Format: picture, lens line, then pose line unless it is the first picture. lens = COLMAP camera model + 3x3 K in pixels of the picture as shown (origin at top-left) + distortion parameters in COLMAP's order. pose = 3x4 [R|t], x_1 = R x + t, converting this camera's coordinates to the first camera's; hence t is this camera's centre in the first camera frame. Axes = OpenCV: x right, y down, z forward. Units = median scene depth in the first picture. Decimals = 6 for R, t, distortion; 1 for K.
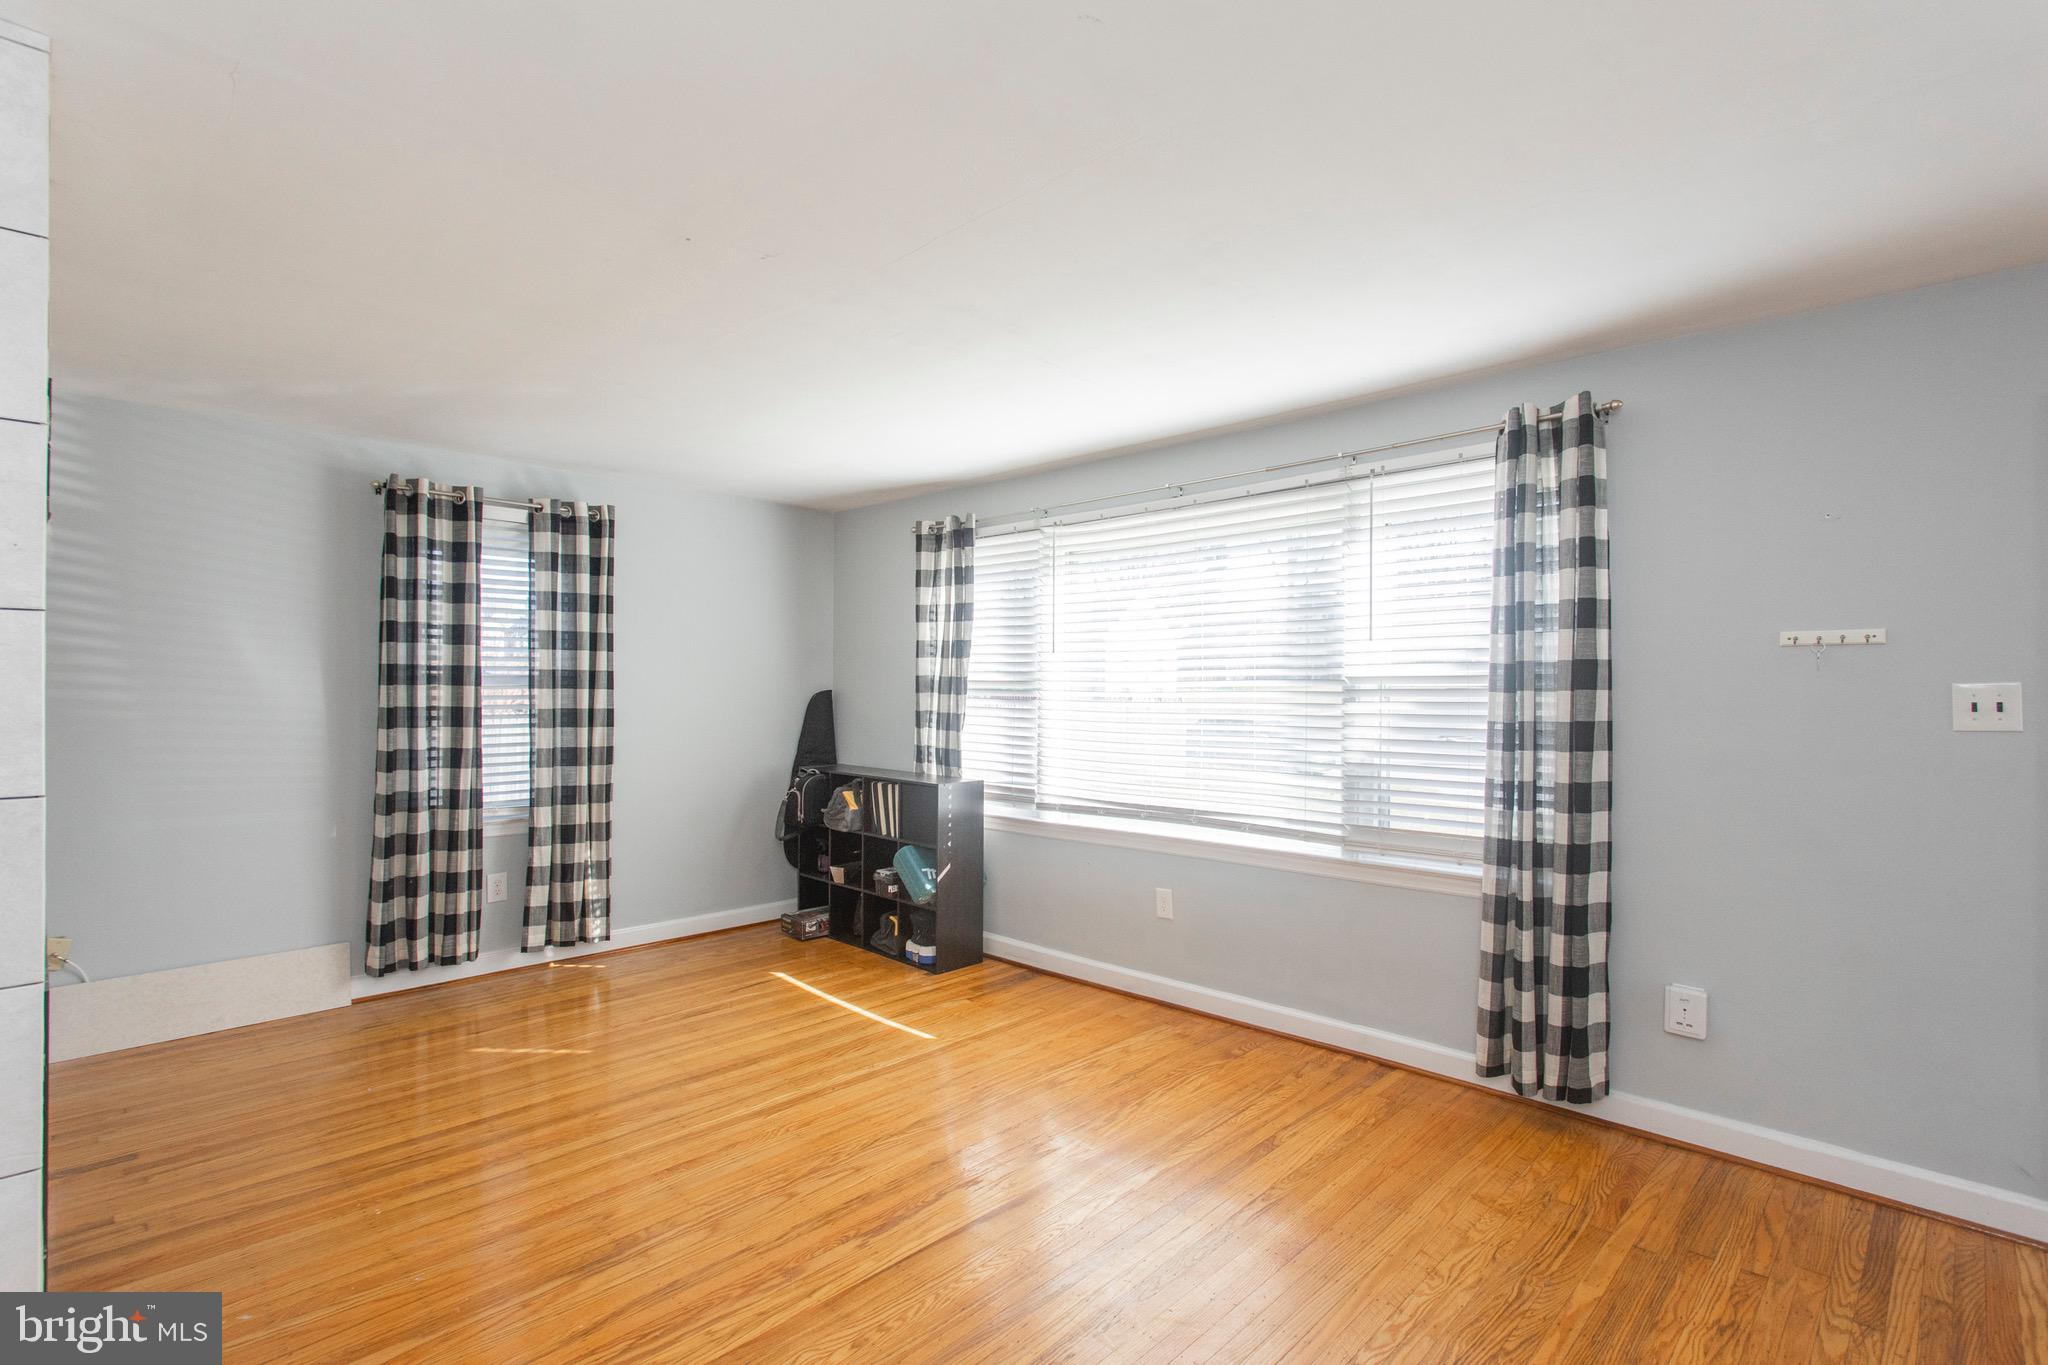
lens RADIAL K [[994.4, 0, 1028.3], [0, 994.4, 684.9], [0, 0, 1]] dist [0.001108, 0.001266]
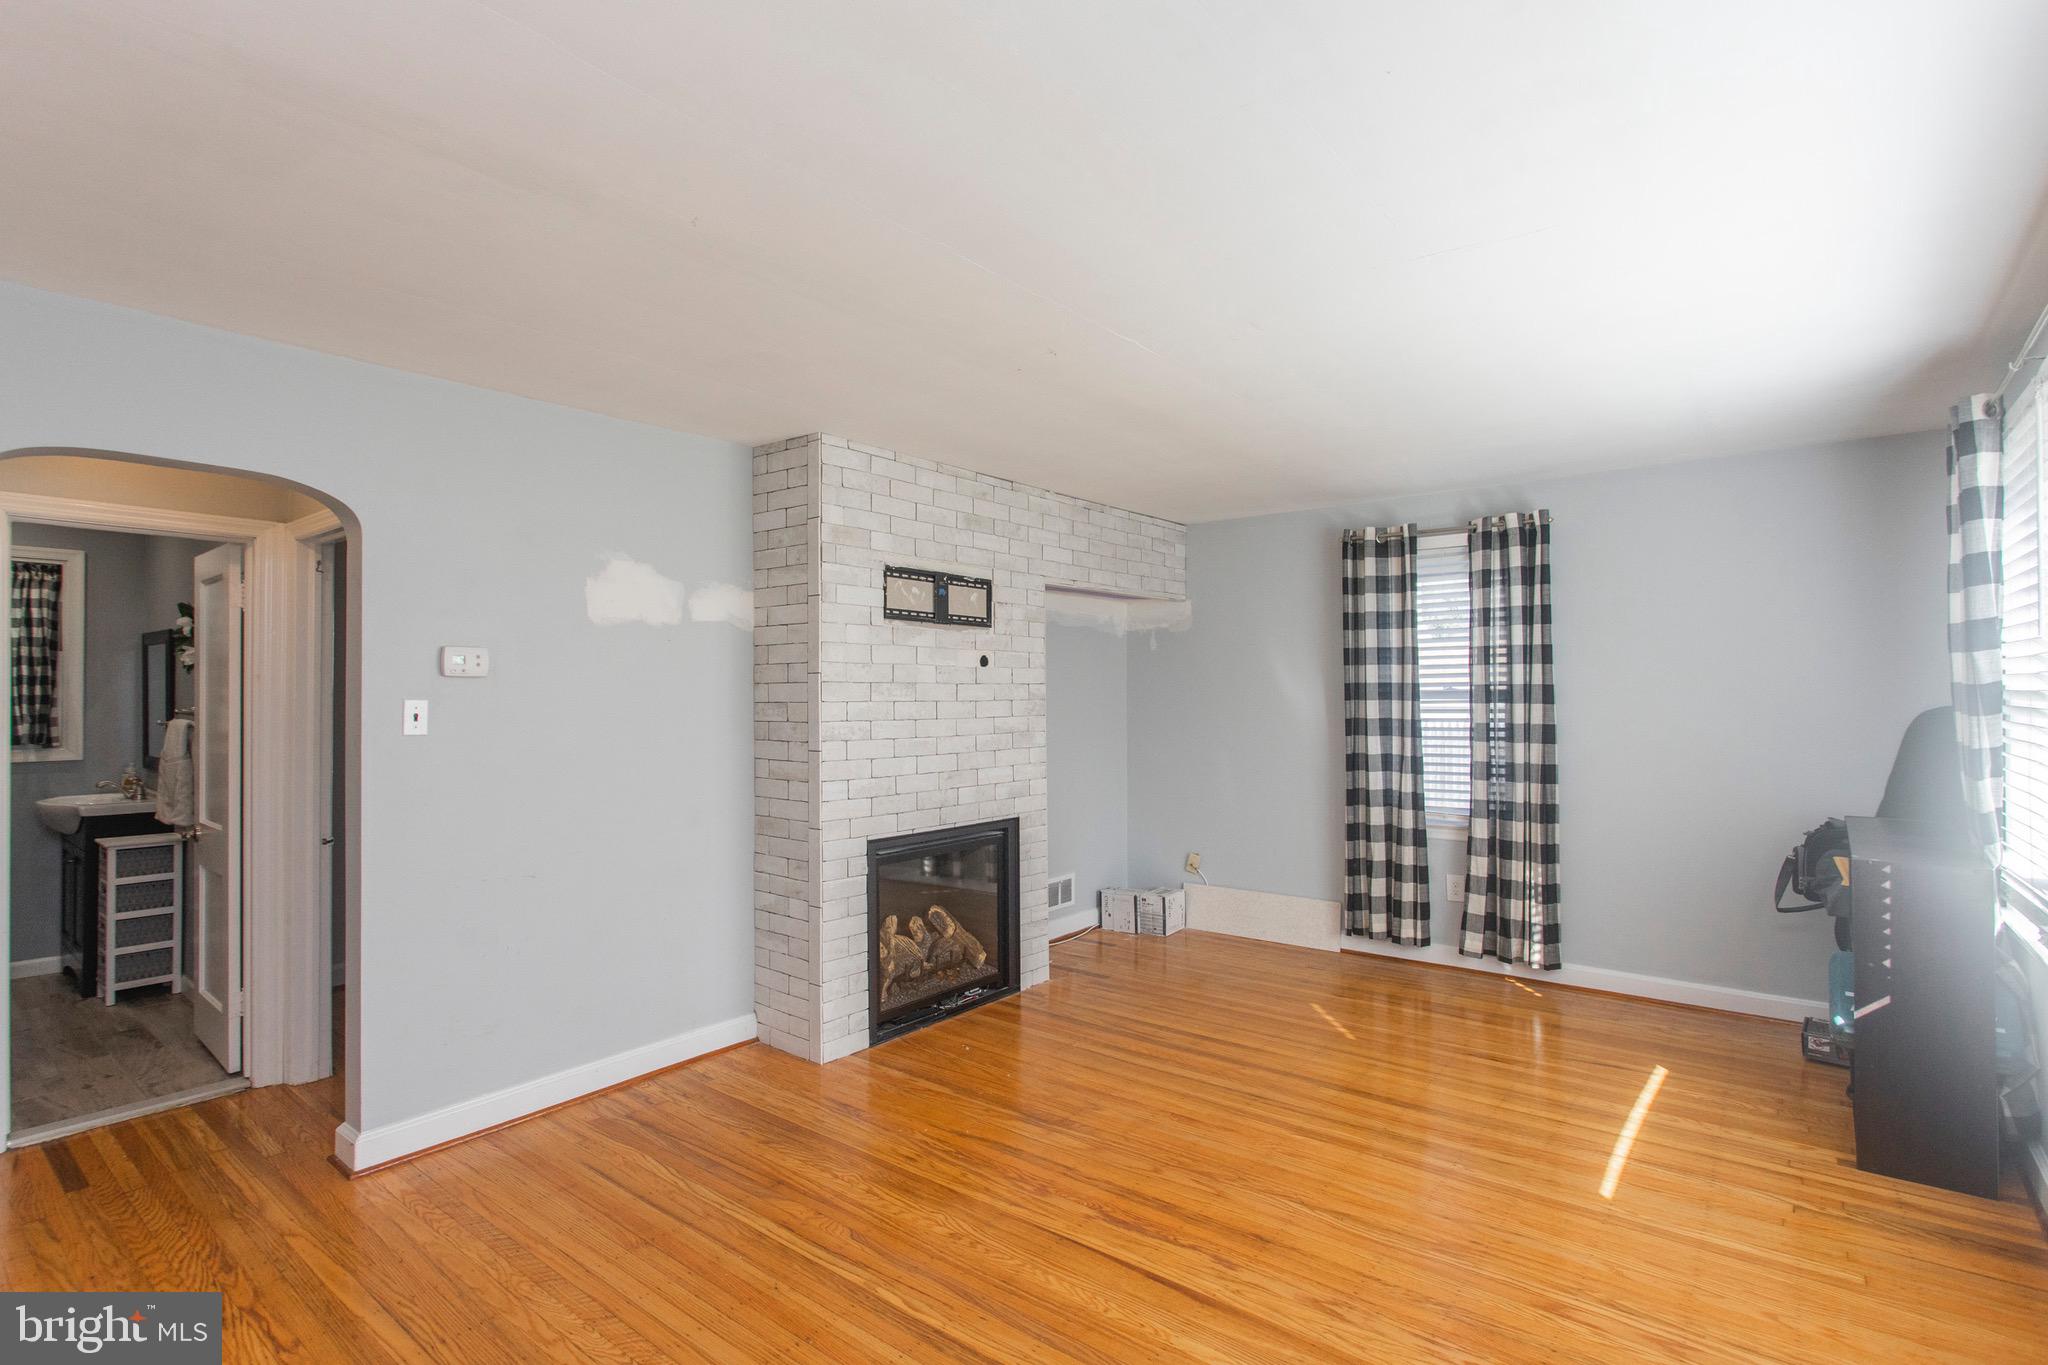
lens RADIAL K [[973.4, 0, 1020.3], [0, 973.4, 688.0], [0, 0, 1]] dist [-0.001257, -0.000073]
pose [[0.089086, -0.013268, -0.995936, 0.494511], [0.006558, 0.999897, -0.012735, -0.002300], [0.996002, -0.005397, 0.089164, 0.458629]]
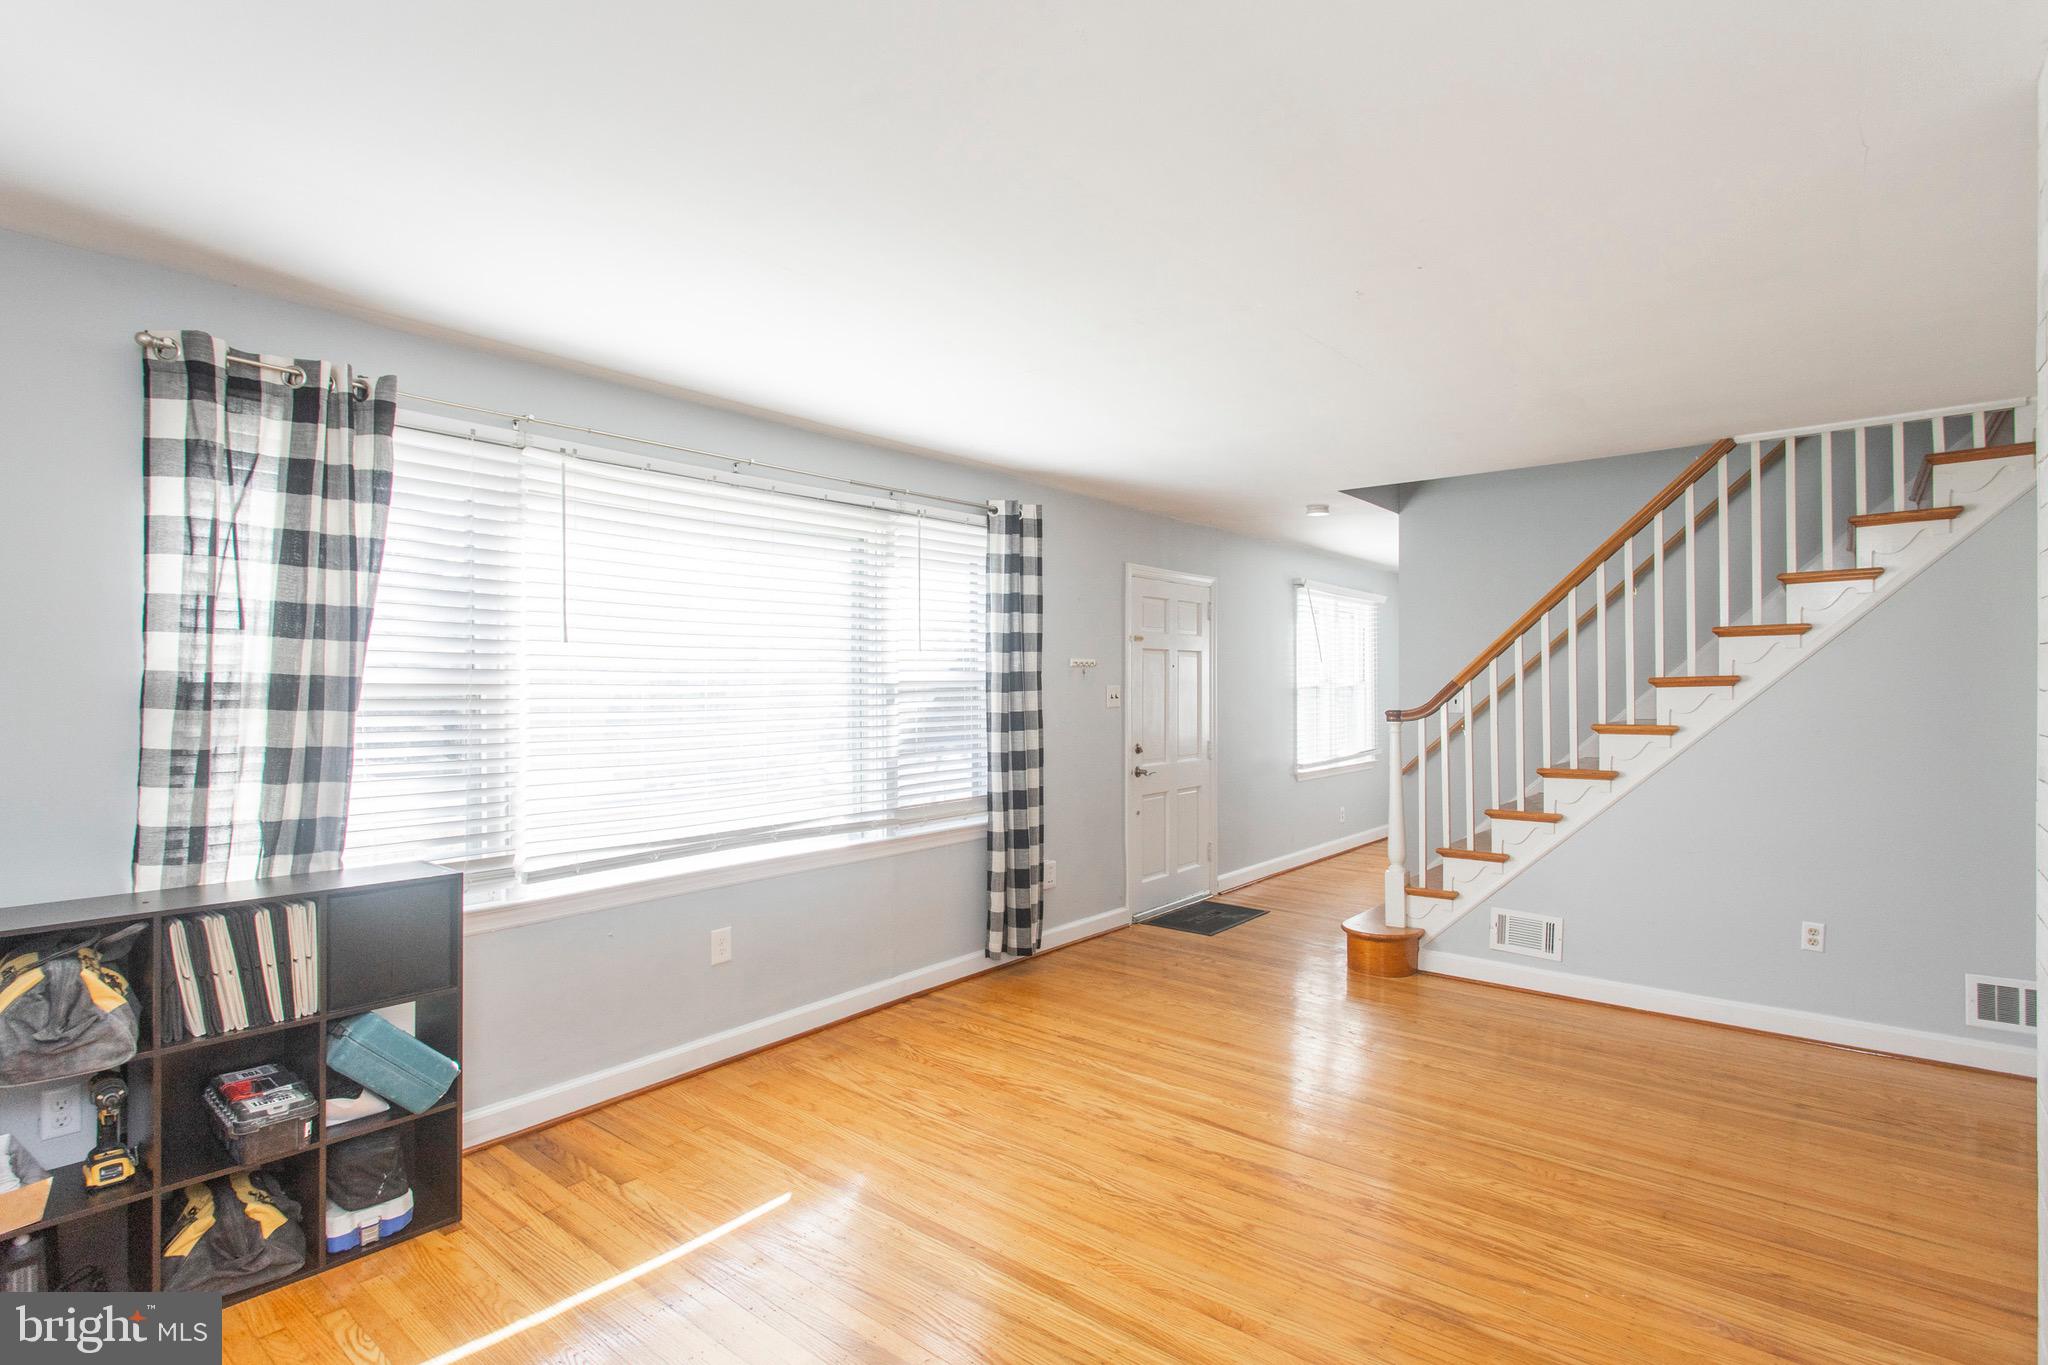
lens RADIAL K [[994.4, 0, 1028.3], [0, 994.4, 684.9], [0, 0, 1]] dist [0.001108, 0.001266]
pose [[-0.084951, -0.003249, 0.996380, -0.706385], [0.001220, 0.999994, 0.003365, -0.005620], [-0.996384, 0.001502, -0.084947, 0.780595]]
